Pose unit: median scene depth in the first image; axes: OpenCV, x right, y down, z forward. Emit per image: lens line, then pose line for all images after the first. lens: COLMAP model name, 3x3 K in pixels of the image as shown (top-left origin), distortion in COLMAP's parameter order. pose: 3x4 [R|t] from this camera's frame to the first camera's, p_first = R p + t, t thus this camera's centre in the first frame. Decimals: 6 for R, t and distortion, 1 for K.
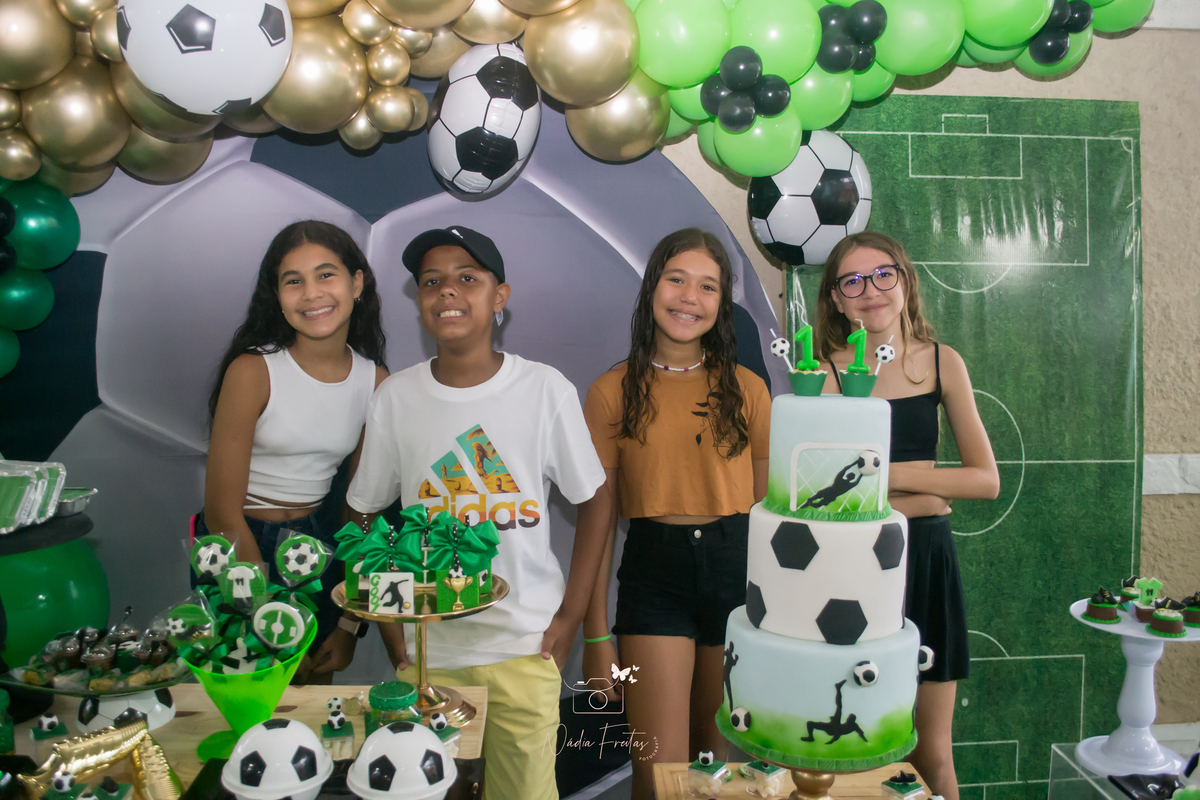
lens RADIAL K [[997.5, 0, 600.0], [0, 997.5, 400.0], [0, 0, 1]] dist [-0.080458, 0.013015]
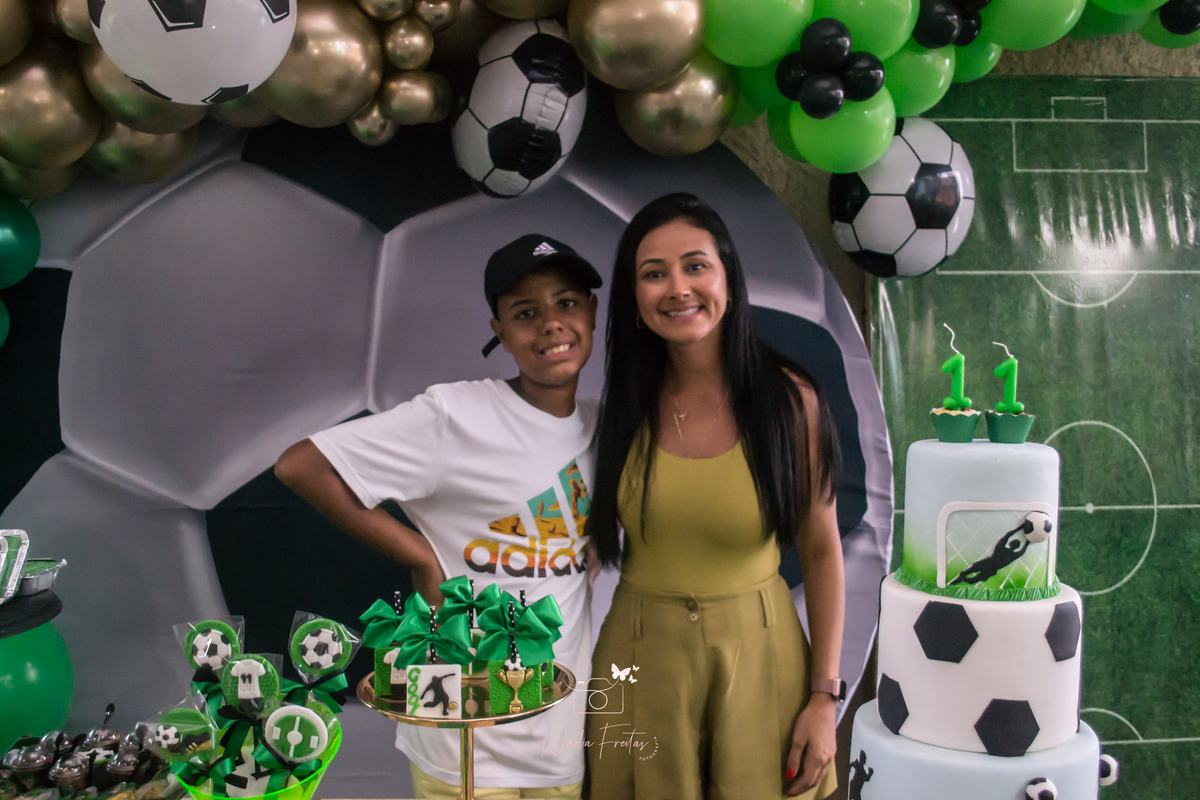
lens RADIAL K [[1124.7, 0, 600.0], [0, 1124.7, 400.0], [0, 0, 1]] dist [-0.064409, 0.007160]
pose [[0.999844, -0.009302, -0.014992, -0.036461], [0.008921, 0.999640, -0.025316, -0.010577], [0.015222, 0.025179, 0.999567, 0.052905]]
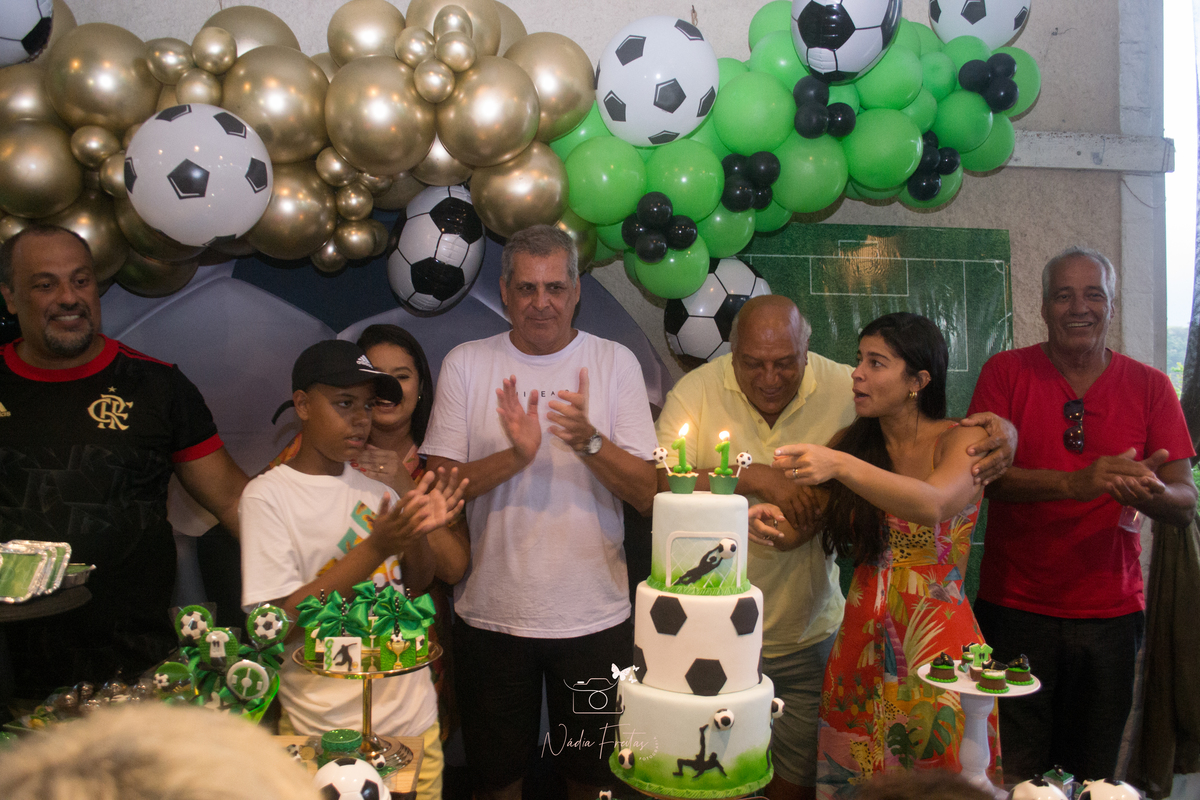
lens RADIAL K [[968.2, 0, 600.0], [0, 968.2, 400.0], [0, 0, 1]] dist [-0.081952, 0.012969]
pose [[0.999307, 0.008388, 0.036274, 0.035570], [-0.005396, 0.996635, -0.081790, -0.012402], [-0.036838, 0.081538, 0.995989, -0.121075]]
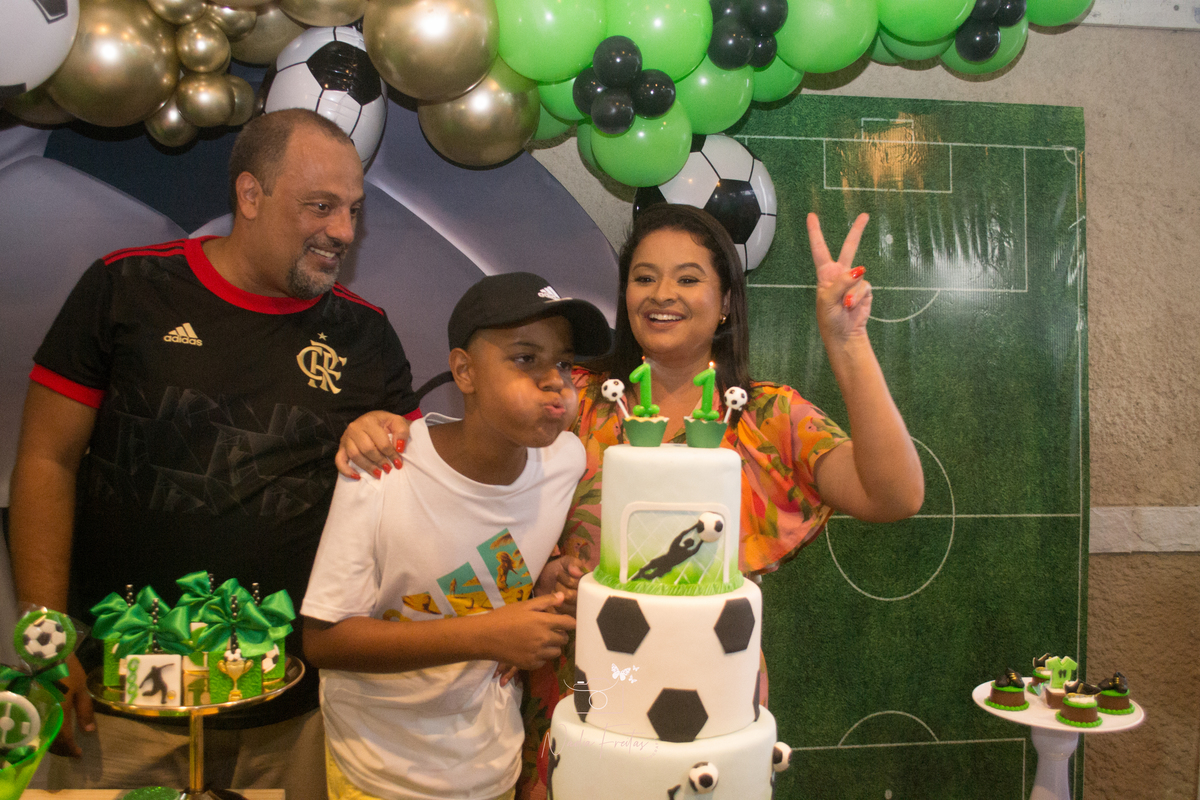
lens RADIAL K [[1145.6, 0, 600.0], [0, 1145.6, 400.0], [0, 0, 1]] dist [-0.067163, 0.008275]
pose [[0.997714, 0.008165, 0.067080, 0.060355], [-0.006072, 0.999490, -0.031356, -0.007647], [-0.067302, 0.030877, 0.997255, 0.013703]]
